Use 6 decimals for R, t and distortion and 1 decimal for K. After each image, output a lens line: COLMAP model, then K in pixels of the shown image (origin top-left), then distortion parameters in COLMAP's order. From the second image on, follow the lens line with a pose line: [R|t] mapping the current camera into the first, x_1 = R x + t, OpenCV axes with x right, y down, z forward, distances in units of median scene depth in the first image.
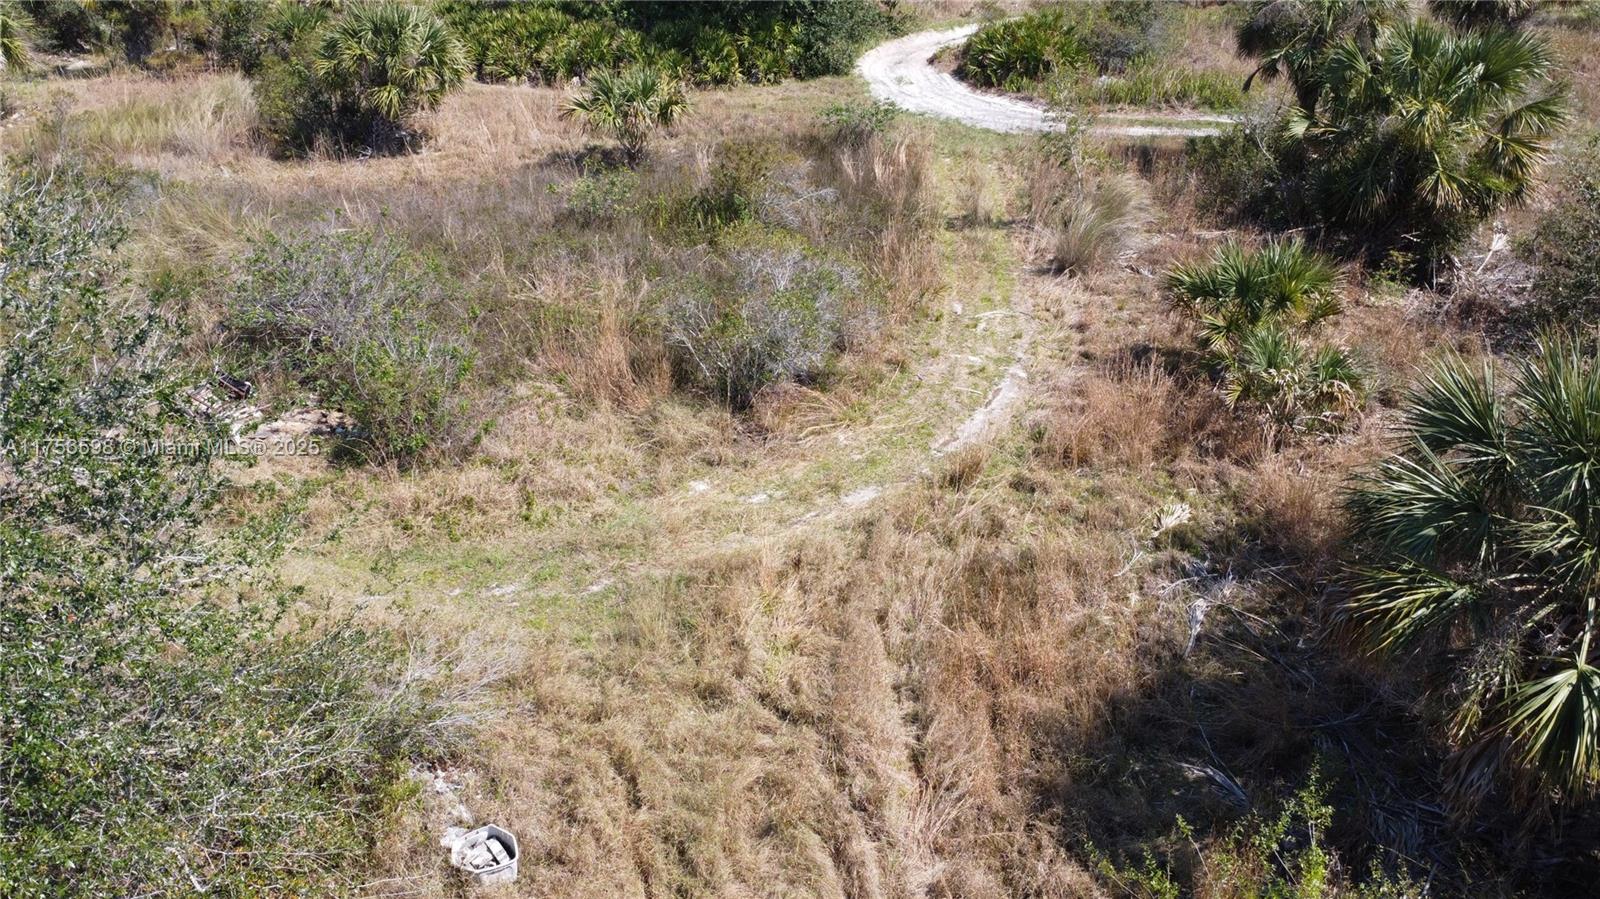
lens RADIAL K [[1197.2, 0, 784.8], [0, 1197.2, 445.6], [0, 0, 1]] dist [0.001955, 0.000783]
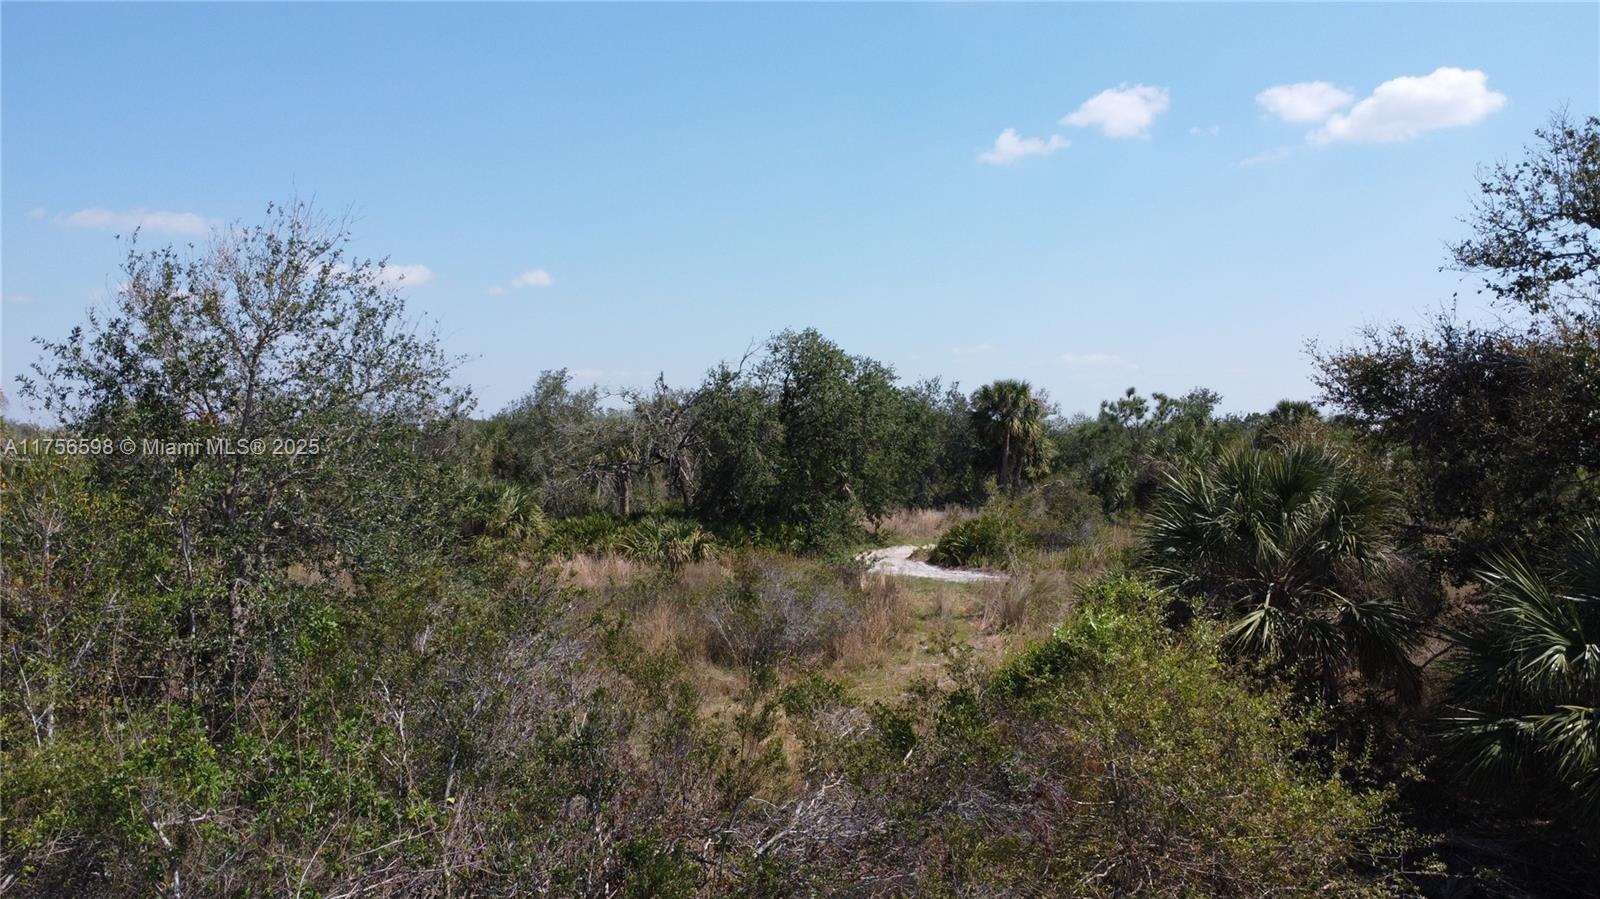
lens RADIAL K [[1197.2, 0, 785.2], [0, 1197.2, 416.2], [0, 0, 1]] dist [0.001955, 0.000783]
pose [[0.999984, -0.004956, -0.002645, -0.001242], [0.002930, 0.861882, -0.507100, 0.318242], [0.004793, 0.507084, 0.861883, -0.231914]]
